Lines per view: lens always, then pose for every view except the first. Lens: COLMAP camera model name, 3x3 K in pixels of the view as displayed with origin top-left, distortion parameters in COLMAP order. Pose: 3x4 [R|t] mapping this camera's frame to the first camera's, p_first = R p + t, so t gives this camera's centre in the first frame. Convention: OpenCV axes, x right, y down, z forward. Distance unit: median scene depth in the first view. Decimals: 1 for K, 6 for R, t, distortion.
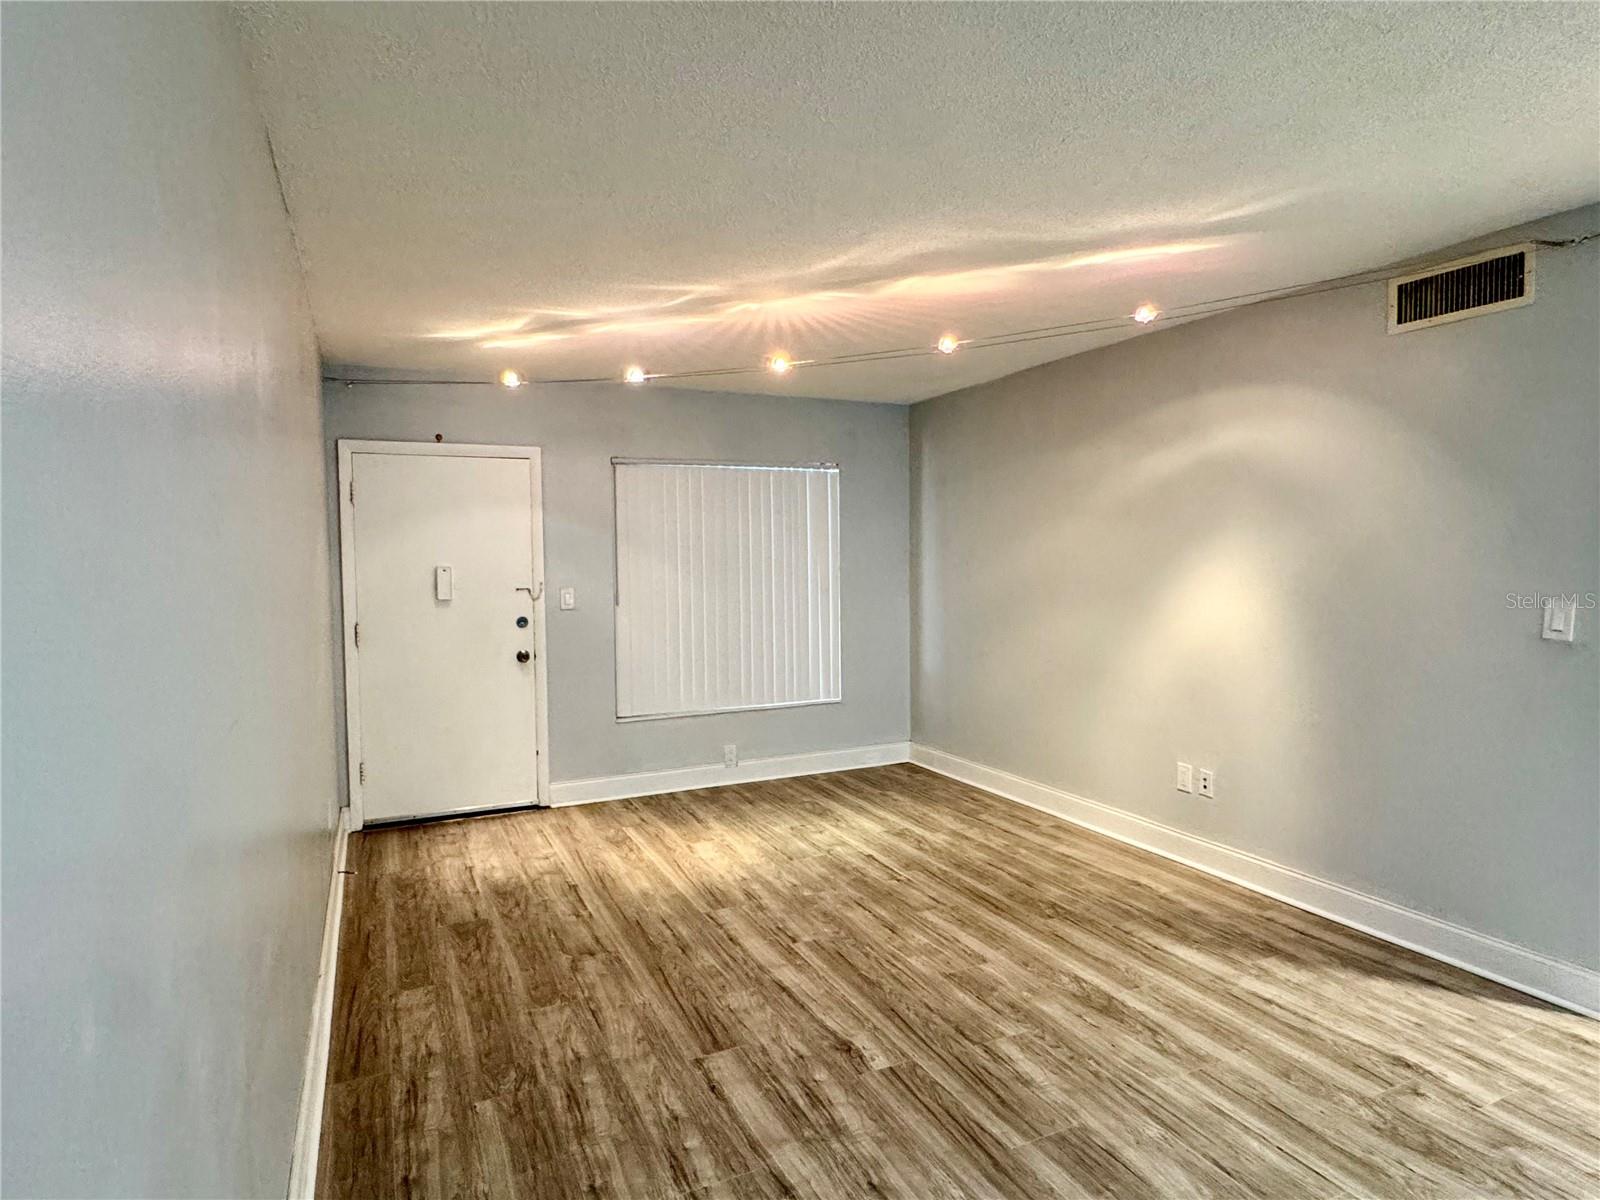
lens RADIAL K [[897.7, 0, 800.0], [0, 897.7, 600.0], [0, 0, 1]] dist [0.000822, -0.000003]
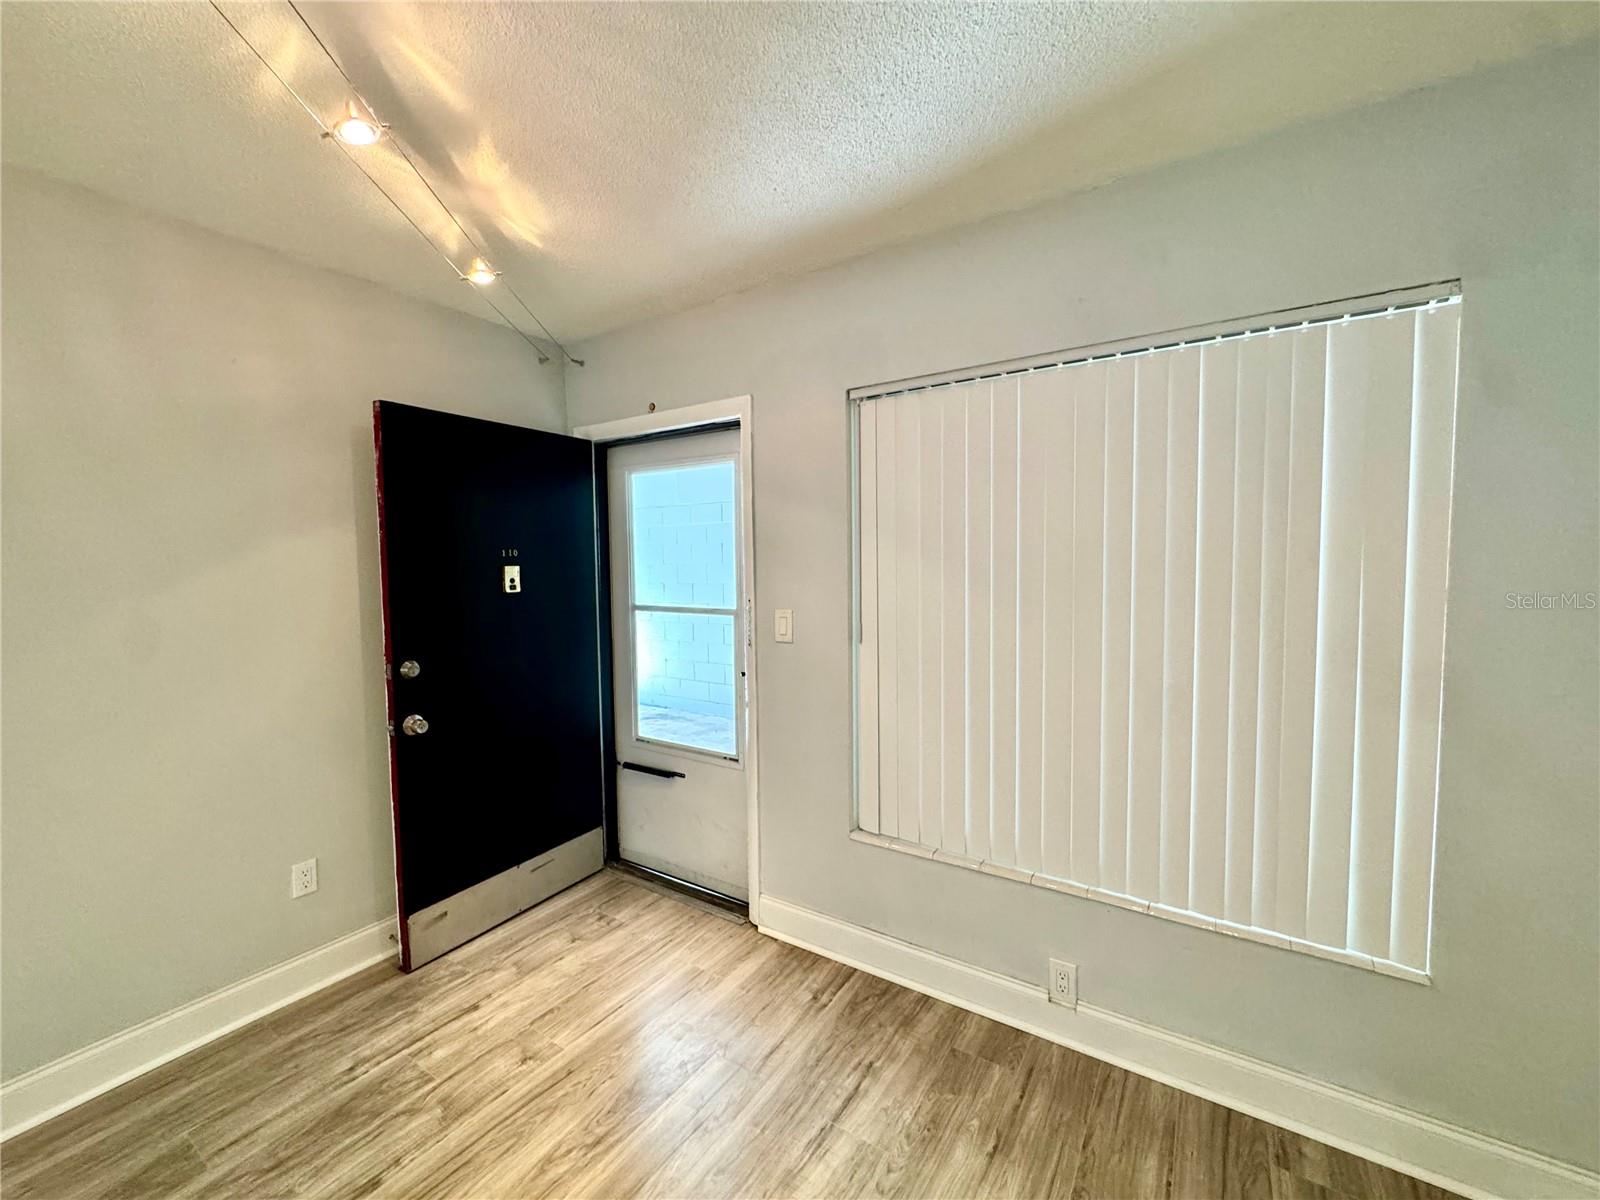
lens RADIAL K [[641.2, 0, 800.0], [0, 641.2, 600.0], [0, 0, 1]] dist [-0.008450, 0.000239]
pose [[0.519517, 0.057714, -0.852509, 0.208644], [-0.032615, 0.998329, 0.047711, -0.063779], [0.853837, 0.003018, 0.520531, 1.171868]]
